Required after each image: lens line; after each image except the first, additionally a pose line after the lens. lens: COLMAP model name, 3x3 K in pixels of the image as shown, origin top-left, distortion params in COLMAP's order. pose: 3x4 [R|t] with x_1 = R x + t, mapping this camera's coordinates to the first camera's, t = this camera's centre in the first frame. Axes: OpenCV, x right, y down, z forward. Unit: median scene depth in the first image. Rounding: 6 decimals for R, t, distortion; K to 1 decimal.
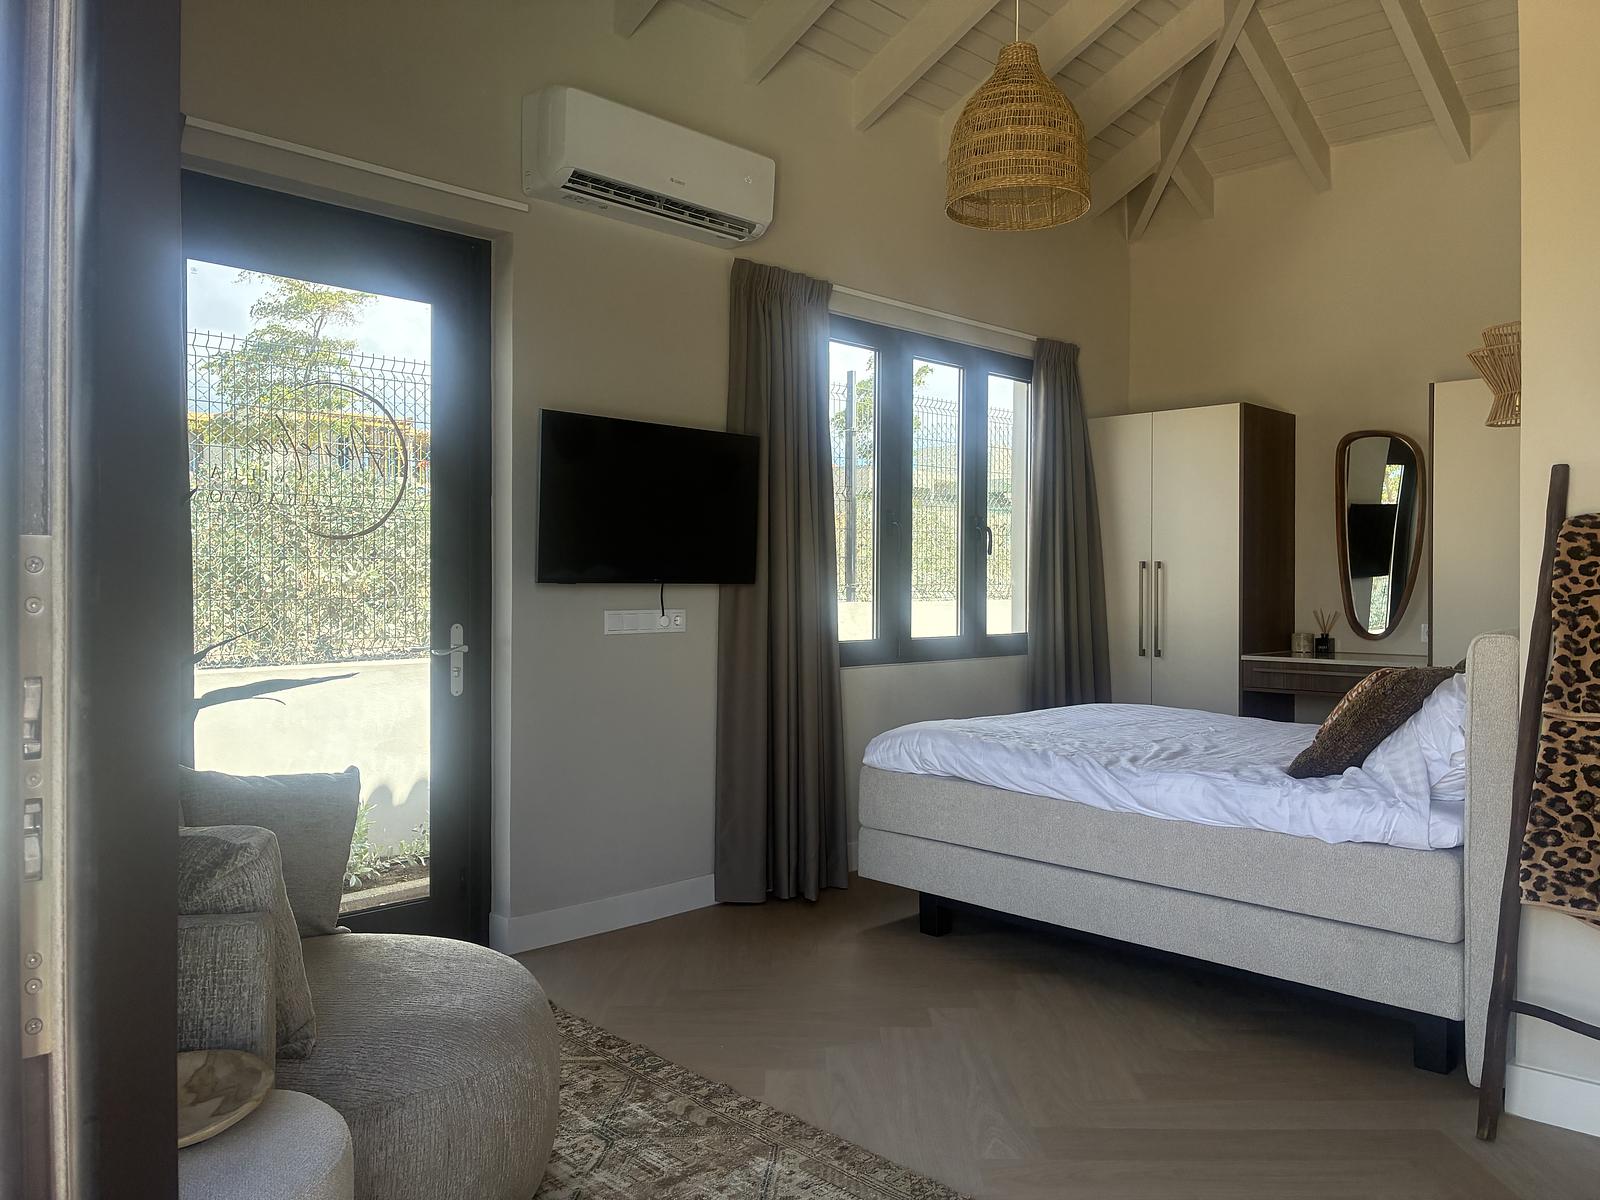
lens RADIAL K [[1212.4, 0, 803.3], [0, 1212.4, 584.6], [0, 0, 1]] dist [0.043547, -0.073273]
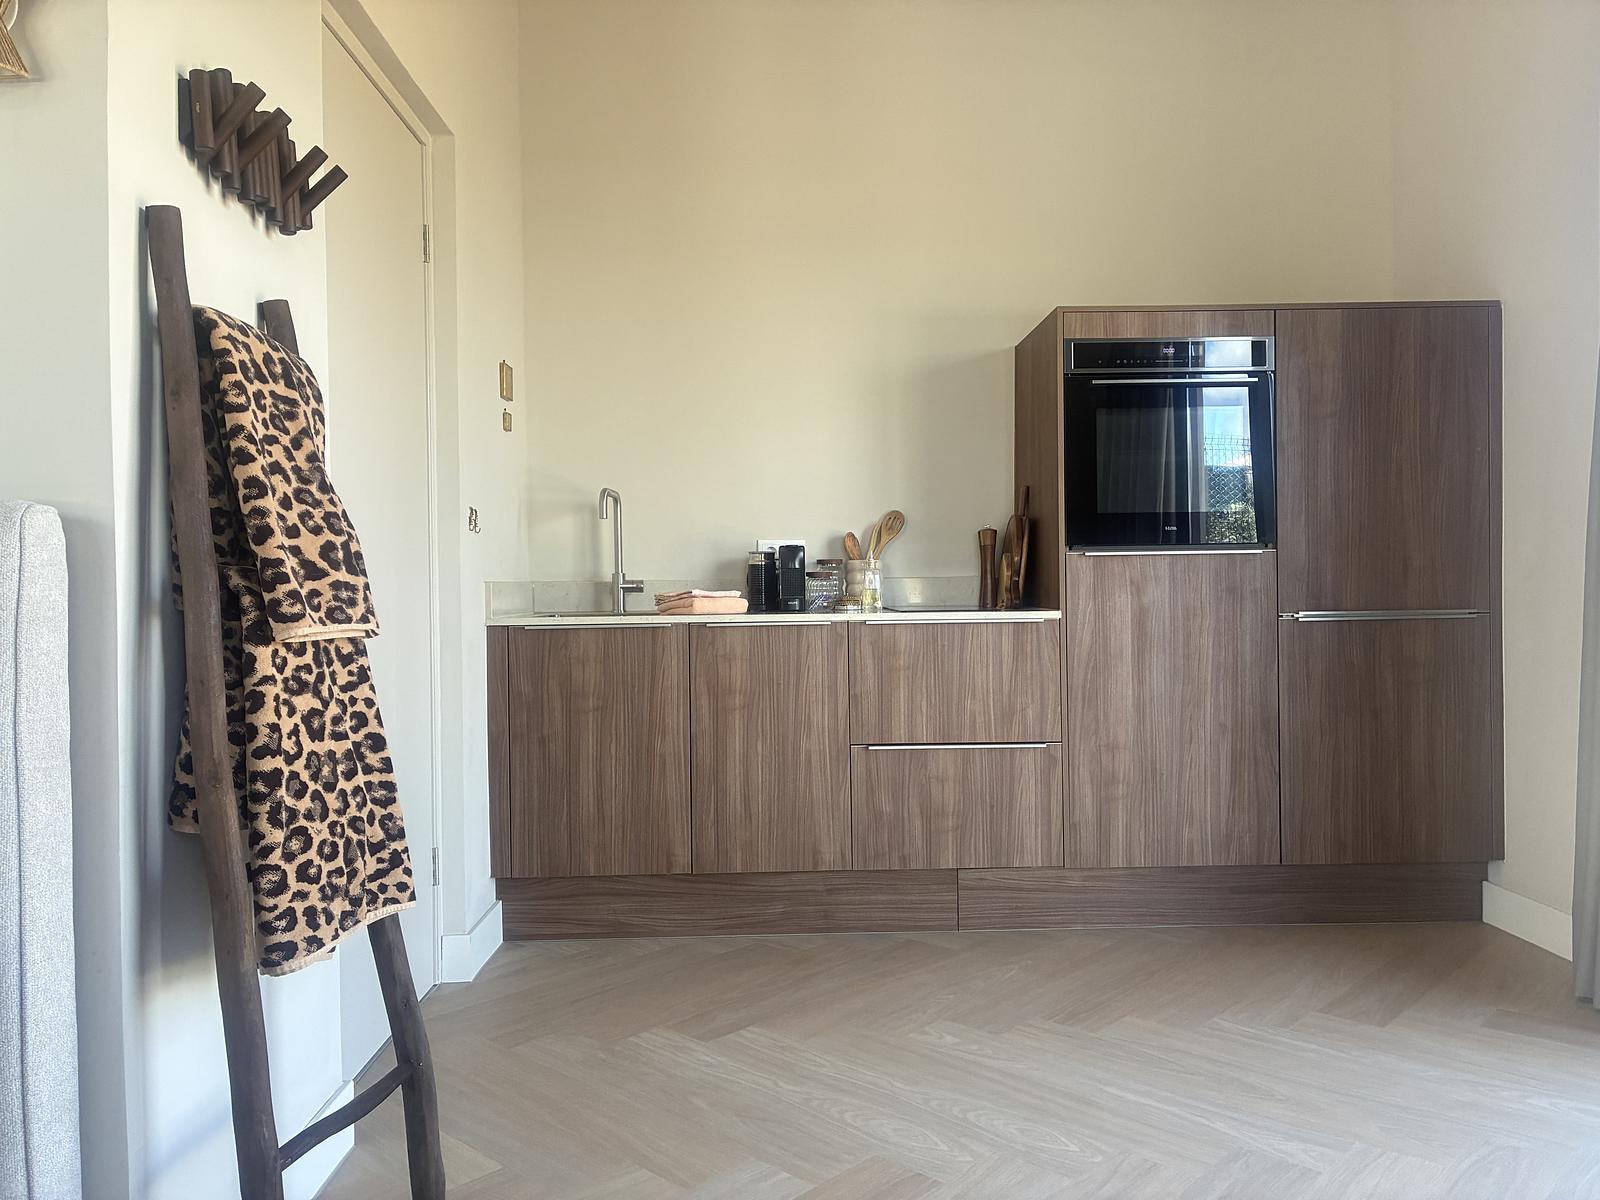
lens RADIAL K [[1205.2, 0, 800.3], [0, 1205.2, 591.5], [0, 0, 1]] dist [0.066123, -0.077787]
pose [[-0.719366, -0.003123, 0.694624, 0.018362], [0.010541, 0.999826, 0.015412, 0.078060], [-0.694551, 0.018409, -0.719208, 1.259187]]
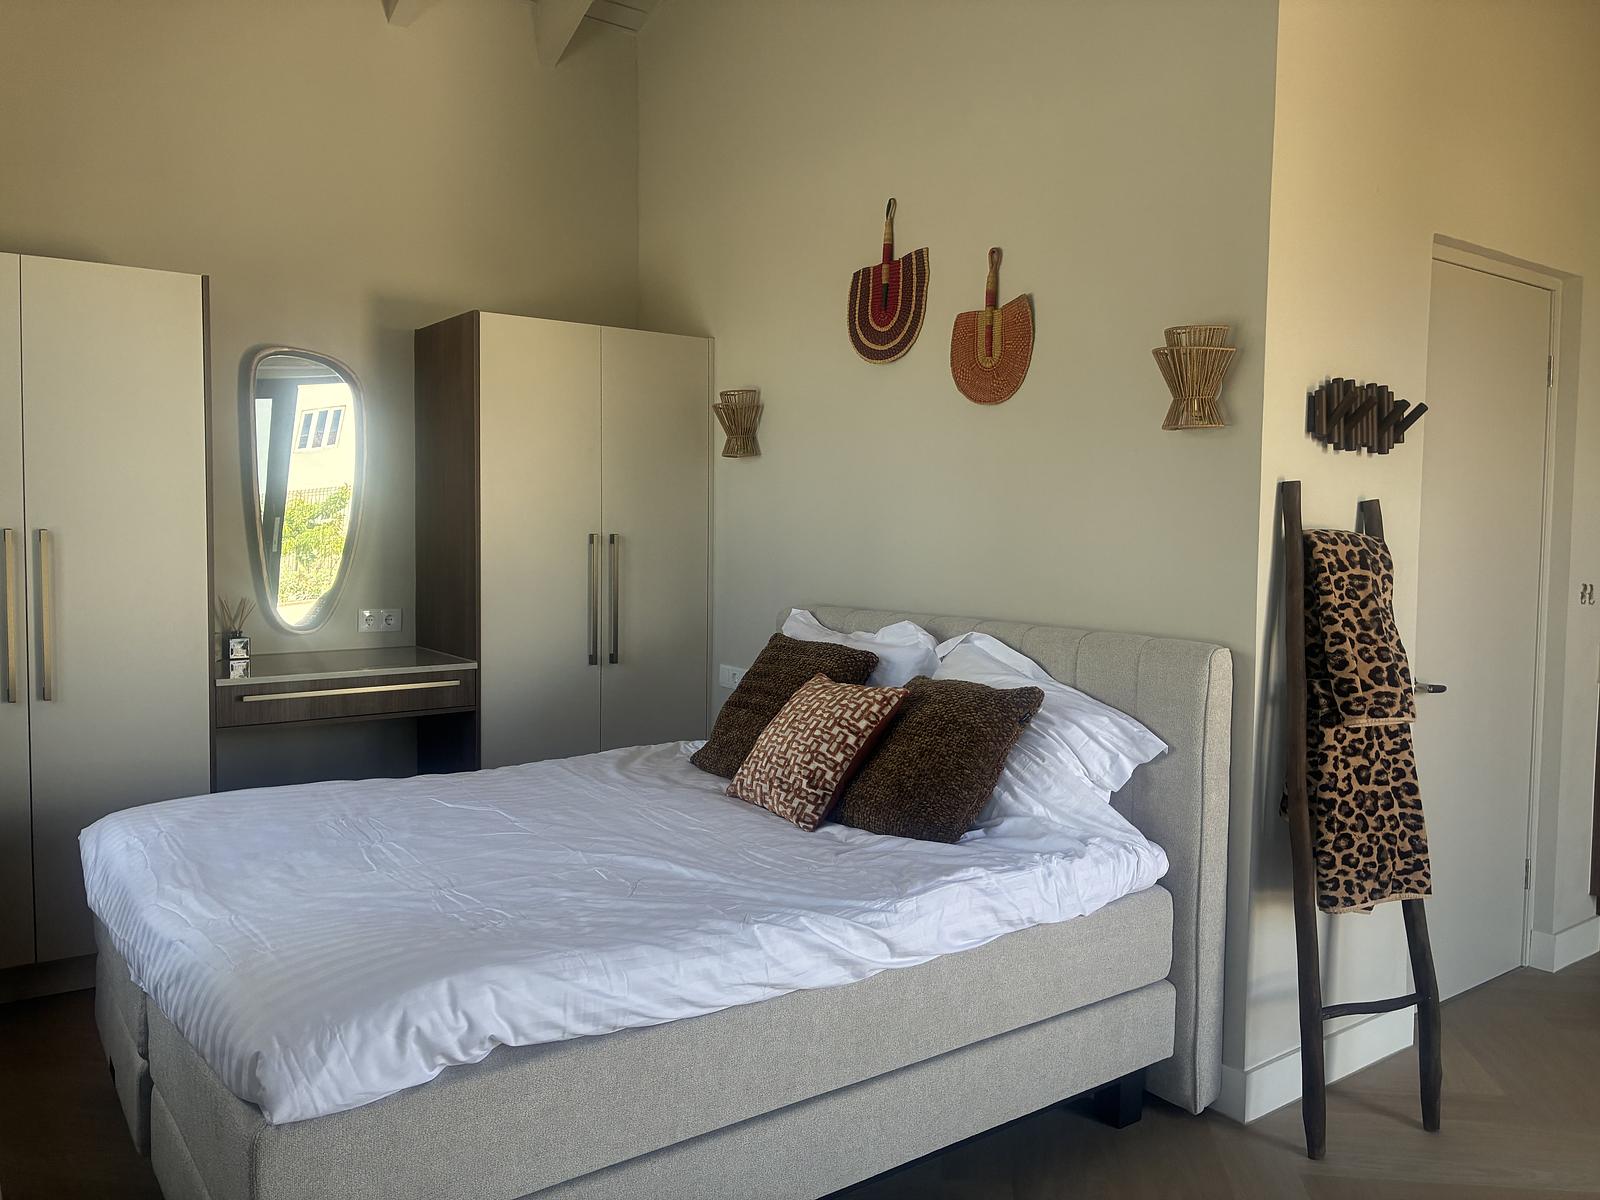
lens RADIAL K [[1205.2, 0, 800.3], [0, 1205.2, 591.5], [0, 0, 1]] dist [0.066123, -0.077787]
pose [[0.159335, -0.061198, 0.985326, -0.480325], [-0.005323, 0.998009, 0.062847, -0.069956], [-0.987210, -0.015259, 0.158692, 1.300091]]
